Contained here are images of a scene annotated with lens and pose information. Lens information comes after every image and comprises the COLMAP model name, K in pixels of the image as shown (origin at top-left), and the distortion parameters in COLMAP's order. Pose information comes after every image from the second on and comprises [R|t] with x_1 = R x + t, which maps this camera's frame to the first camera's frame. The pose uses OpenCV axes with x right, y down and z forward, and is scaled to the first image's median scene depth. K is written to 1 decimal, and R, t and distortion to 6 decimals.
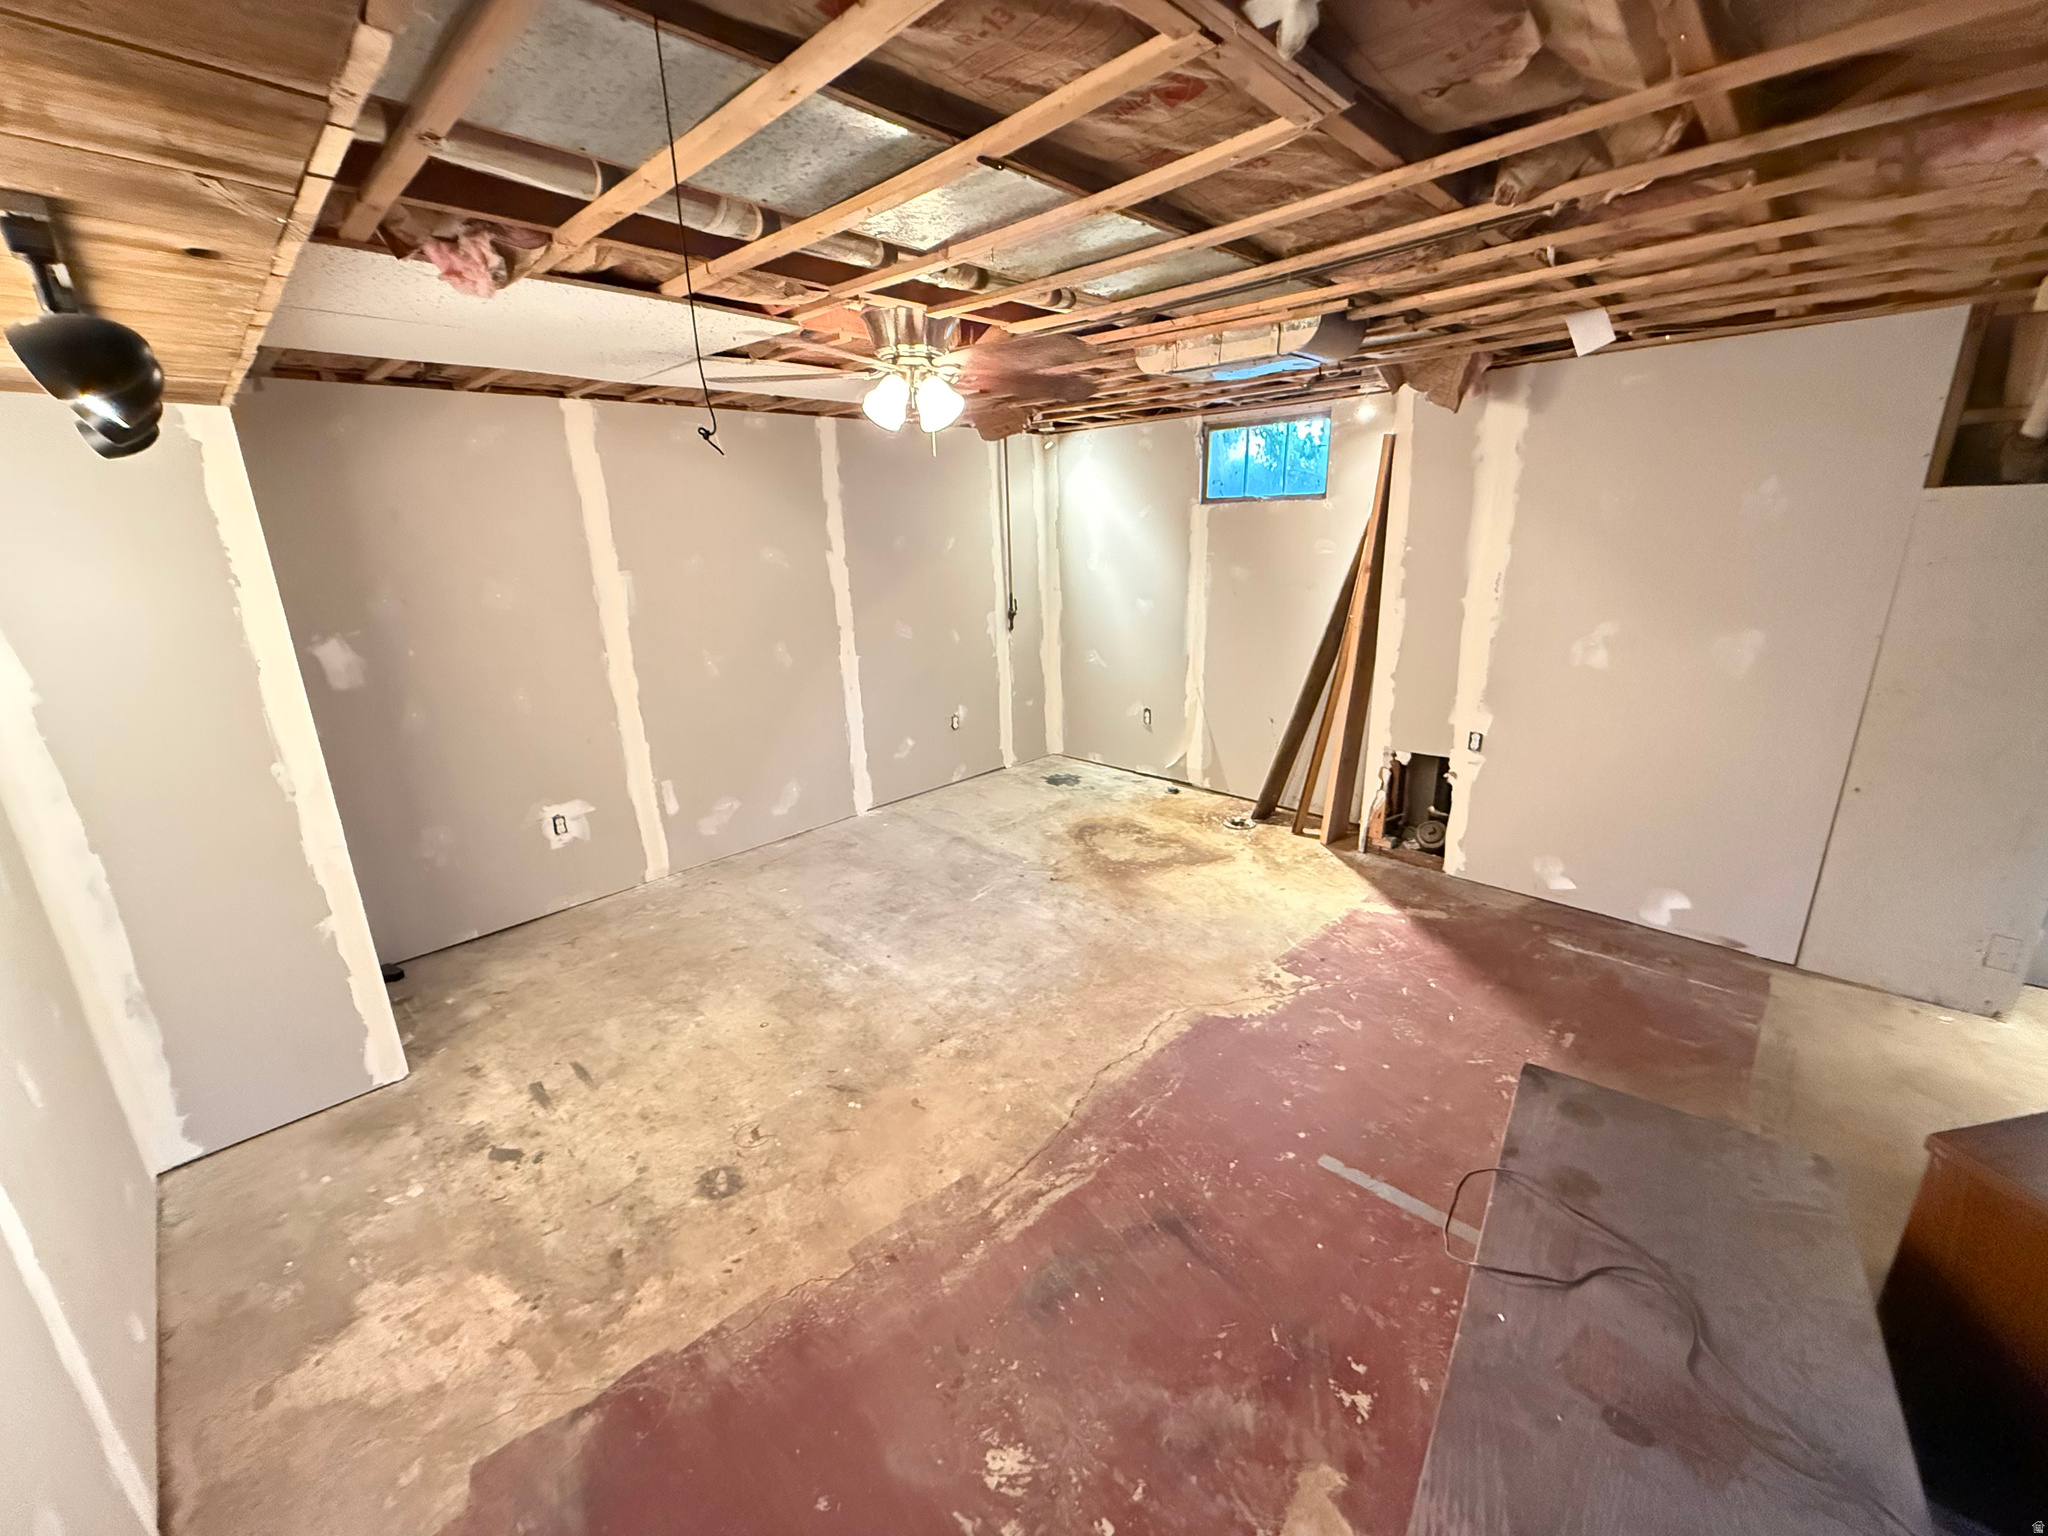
lens RADIAL K [[819.5, 0, 1019.9], [0, 819.5, 765.1], [0, 0, 1]] dist [-0.001163, -0.000142]
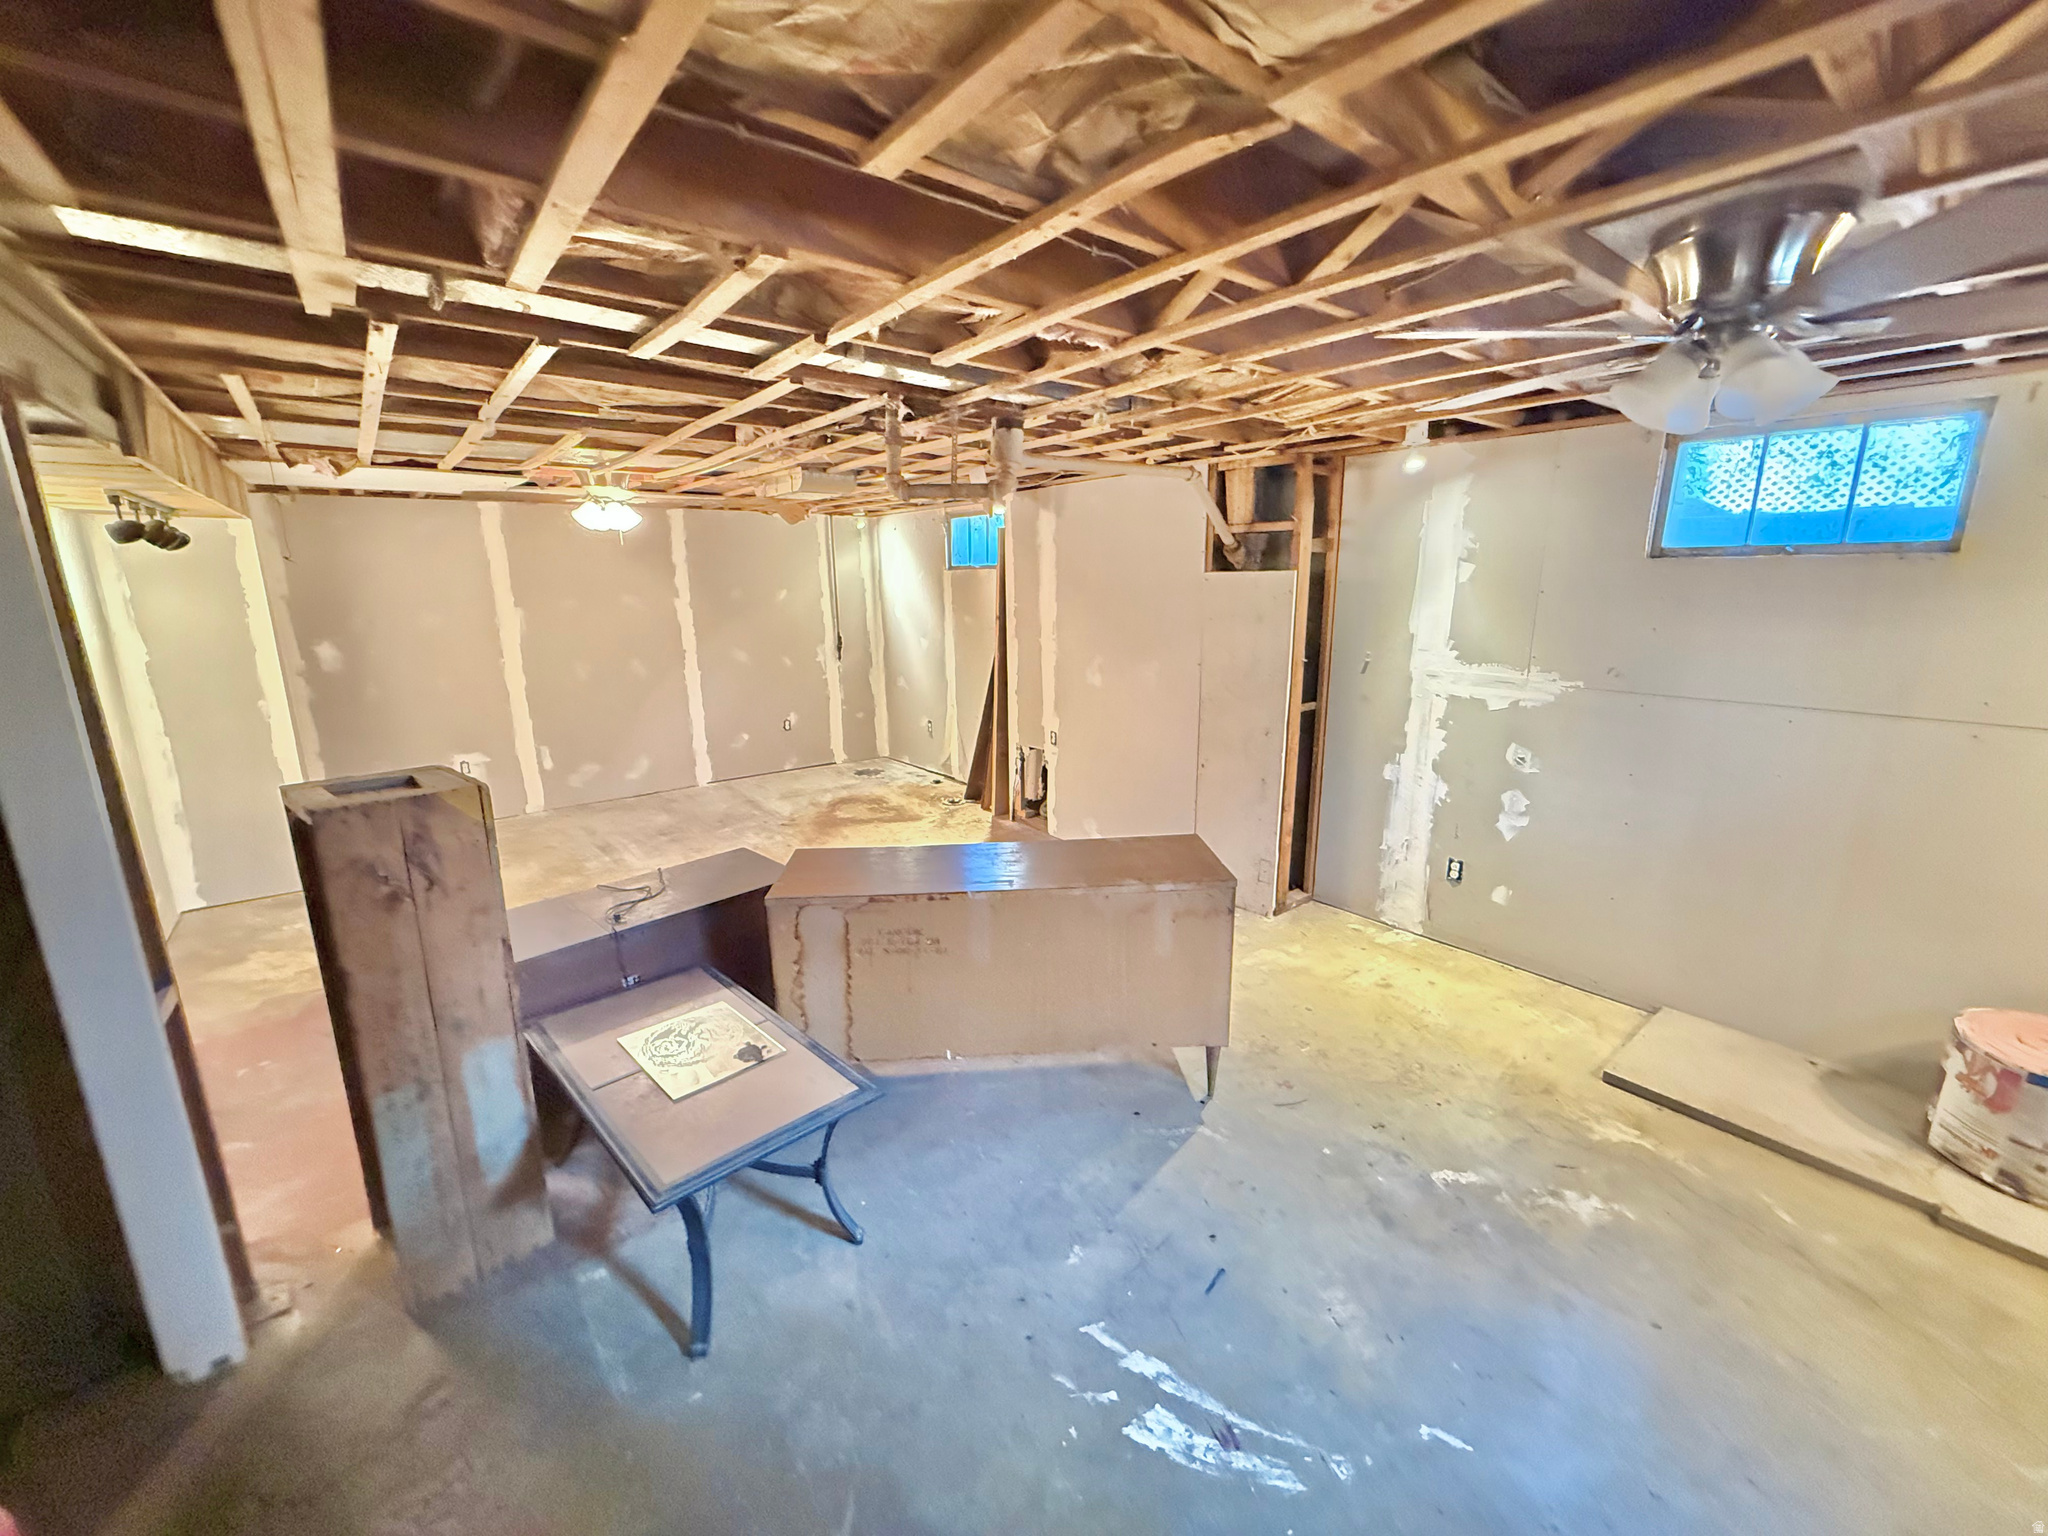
lens RADIAL K [[819.5, 0, 1019.7], [0, 819.5, 765.2], [0, 0, 1]] dist [-0.001163, -0.000142]
pose [[0.992401, 0.044526, -0.114707, 0.598756], [-0.051389, 0.997018, -0.057577, 0.094110], [0.111801, 0.063034, 0.991729, -0.382260]]
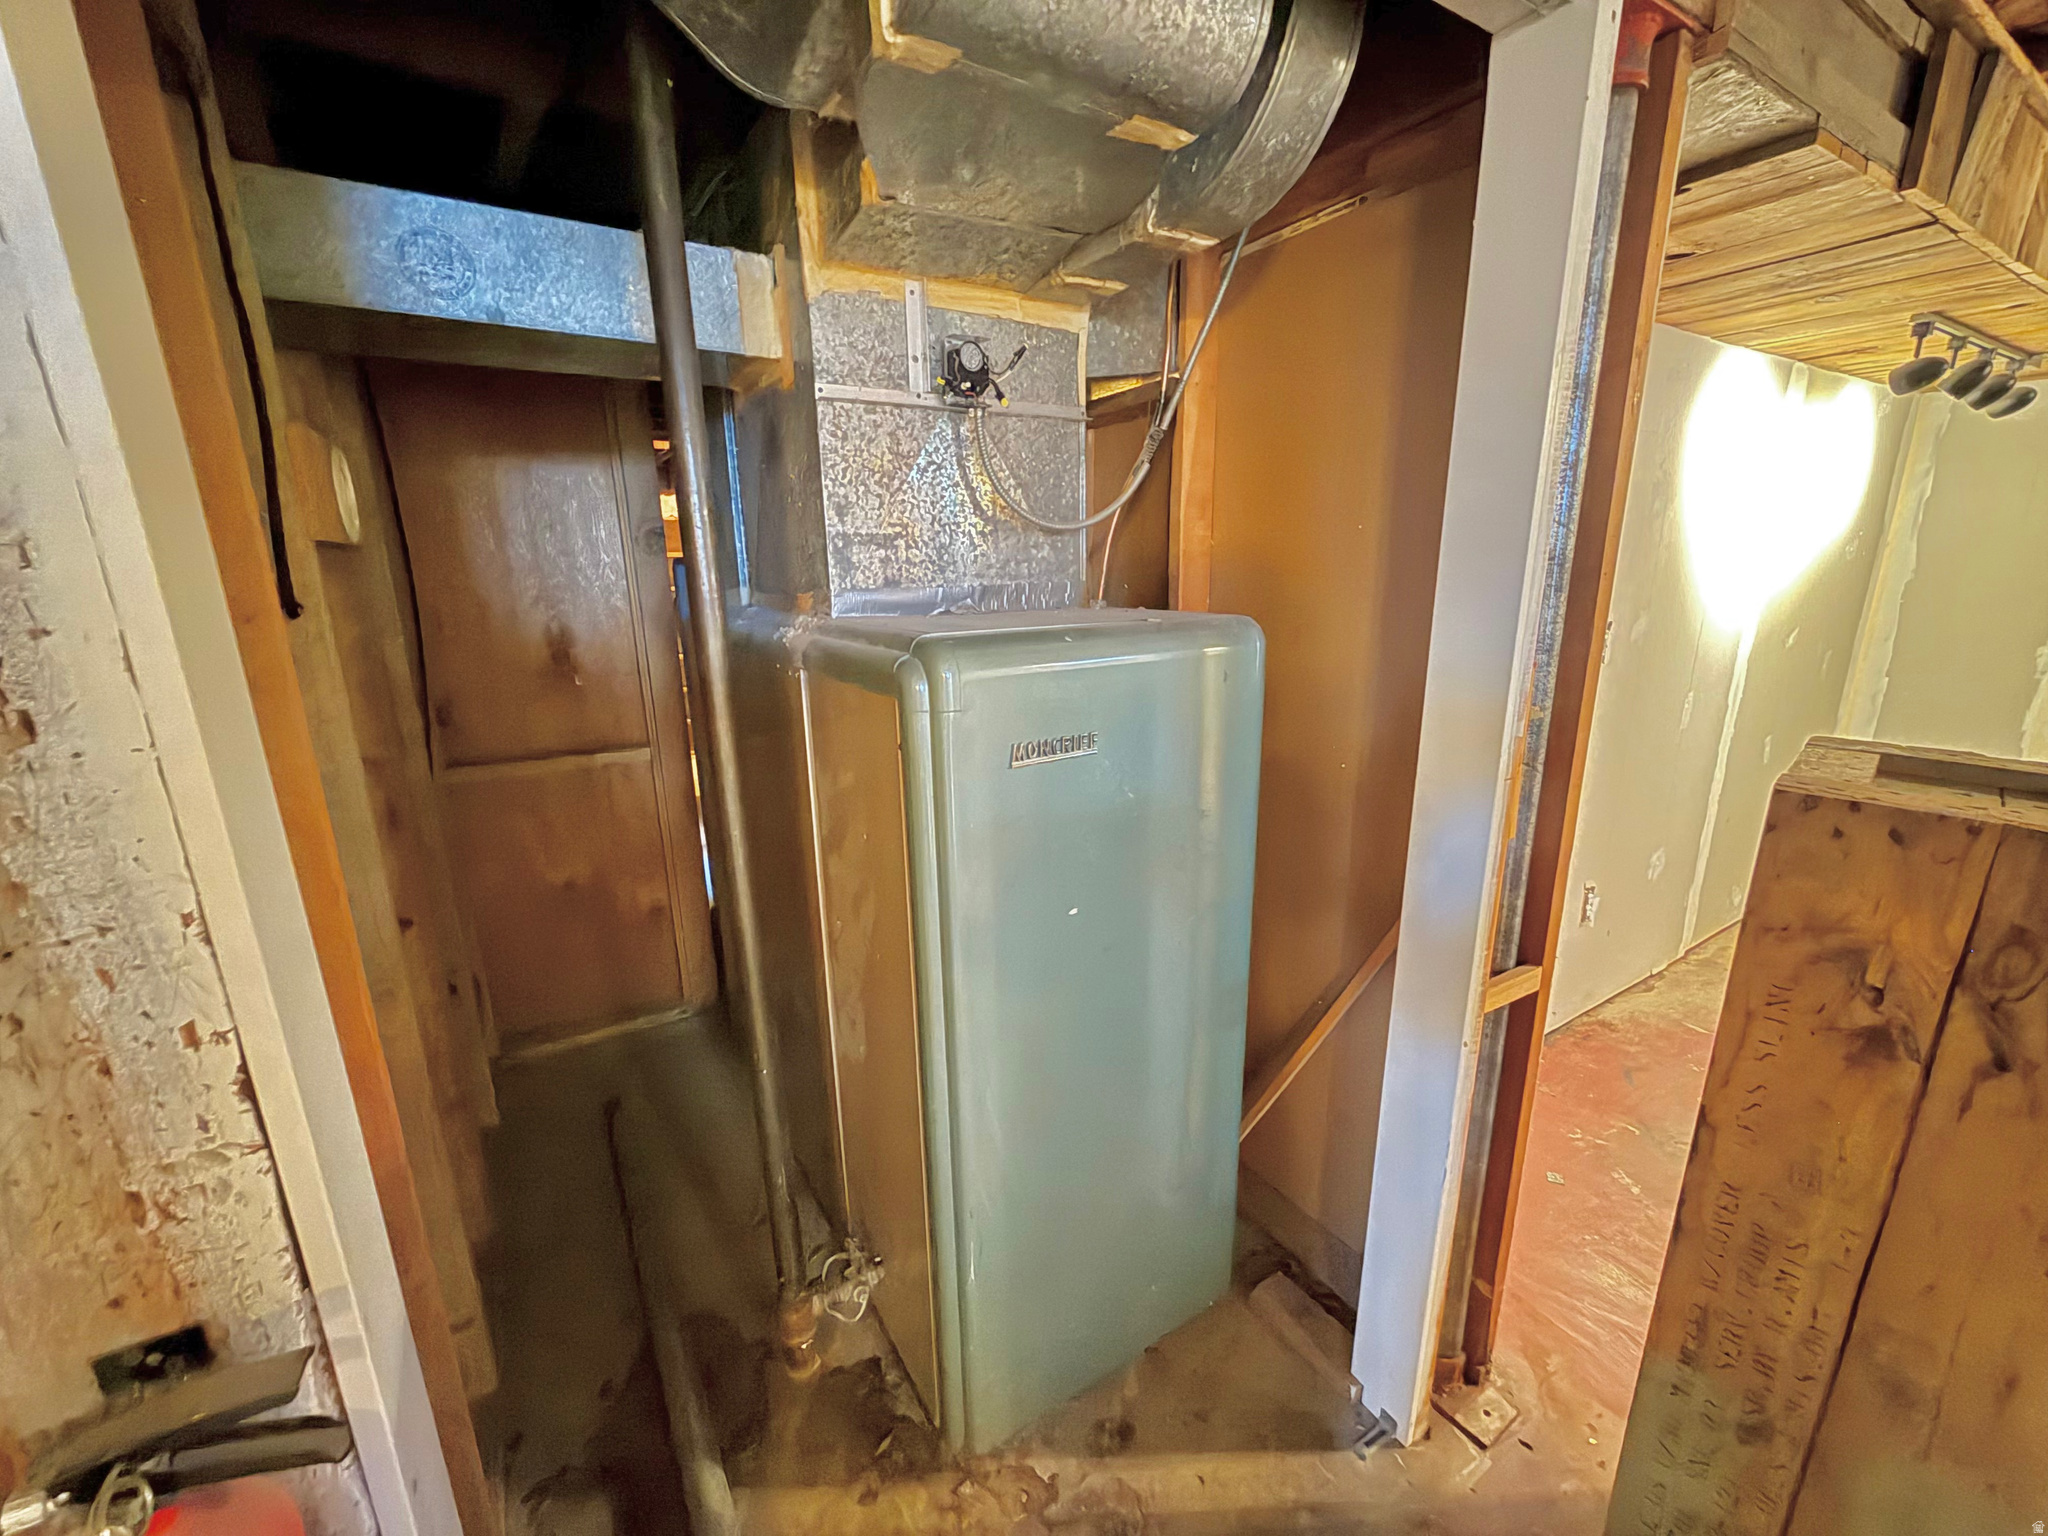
lens RADIAL K [[819.5, 0, 1021.9], [0, 819.5, 771.6], [0, 0, 1]] dist [-0.001163, -0.000142]
pose [[-0.238532, 0.271330, -0.932460, 0.419385], [-0.248598, 0.911123, 0.328715, 0.089105], [0.938777, 0.310217, -0.149880, -0.152026]]
